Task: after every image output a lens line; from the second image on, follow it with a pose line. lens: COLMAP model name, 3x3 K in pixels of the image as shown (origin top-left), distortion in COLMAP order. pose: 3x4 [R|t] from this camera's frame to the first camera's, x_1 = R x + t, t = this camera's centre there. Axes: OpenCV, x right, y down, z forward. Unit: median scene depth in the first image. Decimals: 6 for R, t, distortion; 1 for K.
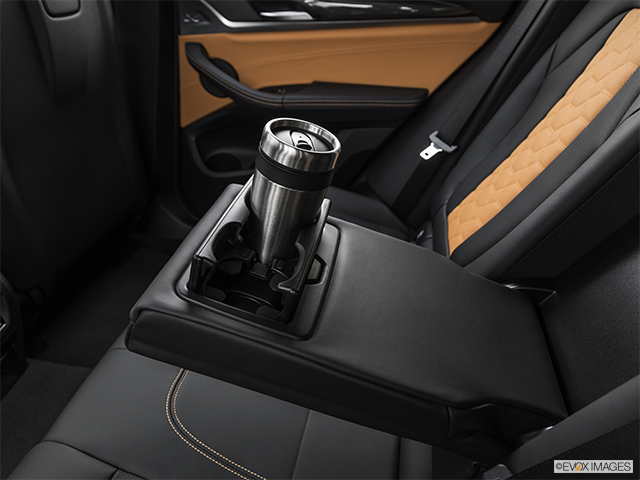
lens RADIAL K [[475.4, 0, 320.0], [0, 475.4, 240.0], [0, 0, 1]] dist [0.022972, -0.009784]
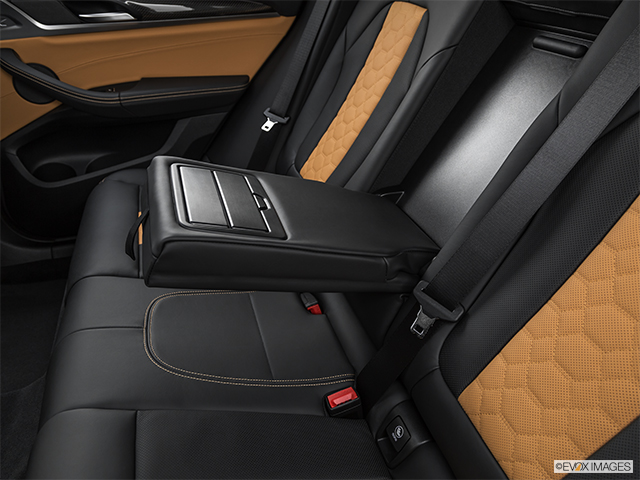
lens RADIAL K [[475.4, 0, 320.0], [0, 475.4, 240.0], [0, 0, 1]] dist [0.022972, -0.009784]
pose [[0.879653, -0.231146, 0.415671, -0.209445], [0.234177, 0.971176, 0.044481, 0.069320], [-0.413972, 0.058213, 0.908426, -0.120539]]
